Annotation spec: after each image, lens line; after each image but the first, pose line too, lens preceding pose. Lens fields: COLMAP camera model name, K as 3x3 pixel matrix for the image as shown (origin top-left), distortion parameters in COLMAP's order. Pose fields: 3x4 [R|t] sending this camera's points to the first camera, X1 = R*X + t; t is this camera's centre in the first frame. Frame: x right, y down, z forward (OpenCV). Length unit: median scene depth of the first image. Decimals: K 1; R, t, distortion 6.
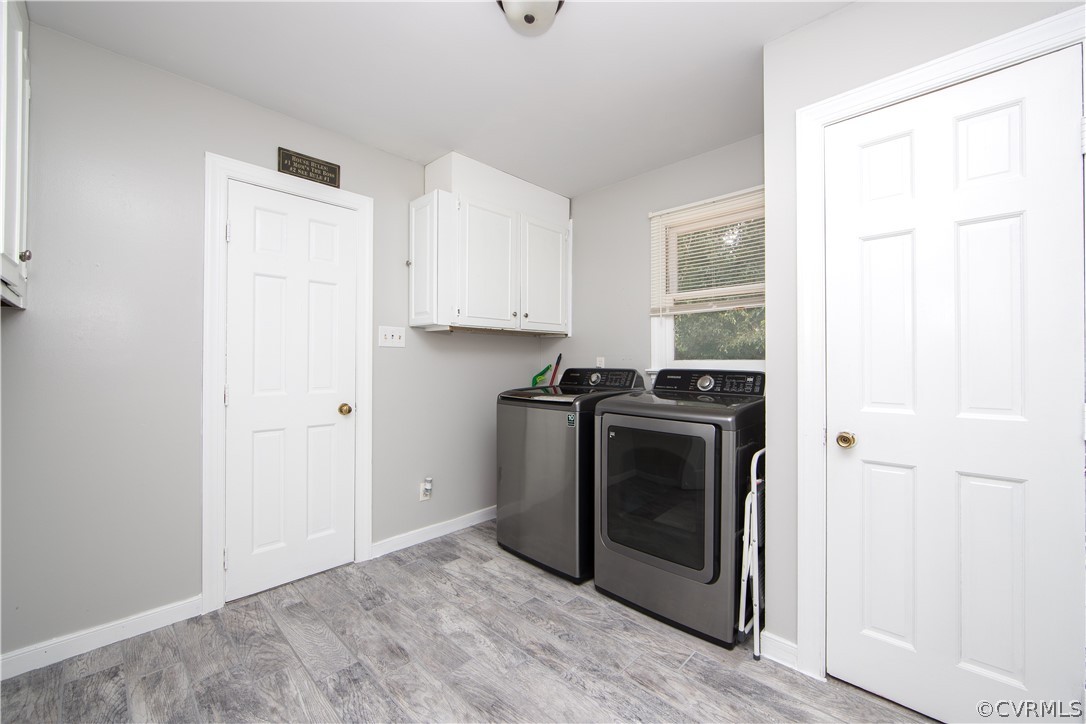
lens RADIAL K [[438.2, 0, 544.4], [0, 438.2, 362.3], [0, 0, 1]] dist [-0.020977, 0.000236]
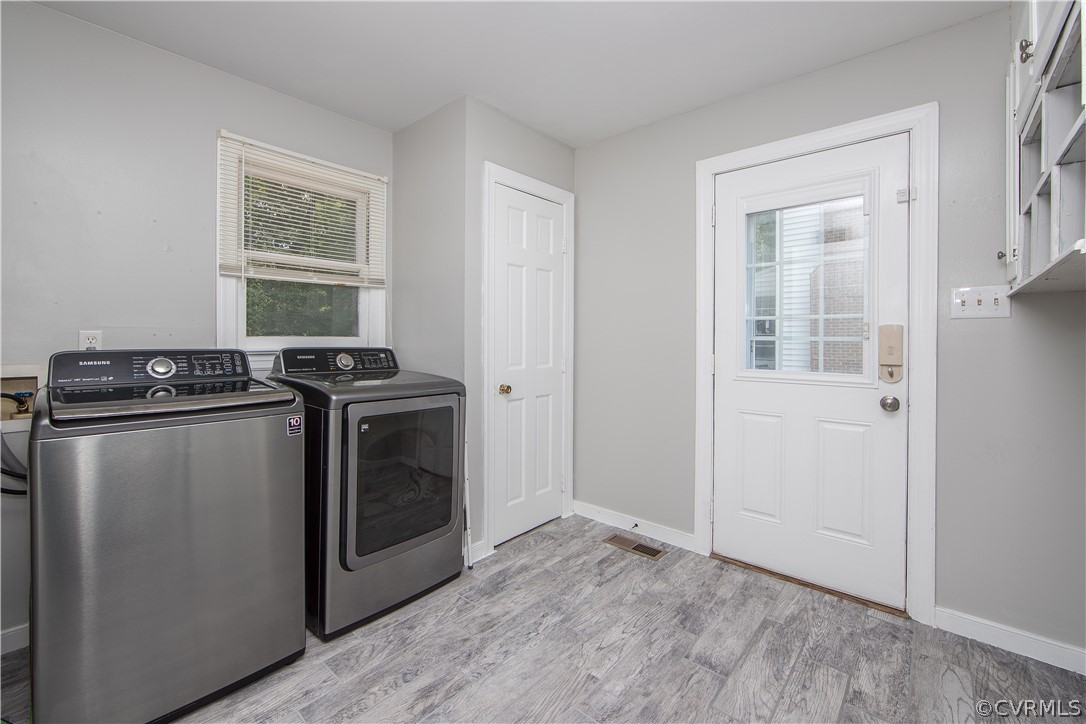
lens RADIAL K [[438.2, 0, 563.8], [0, 438.2, 338.4], [0, 0, 1]] dist [-0.020977, 0.000236]
pose [[-0.072410, -0.000816, 0.997375, -0.728612], [-0.003827, 0.999993, 0.000540, -0.005698], [-0.997368, -0.003778, -0.072412, 0.716927]]
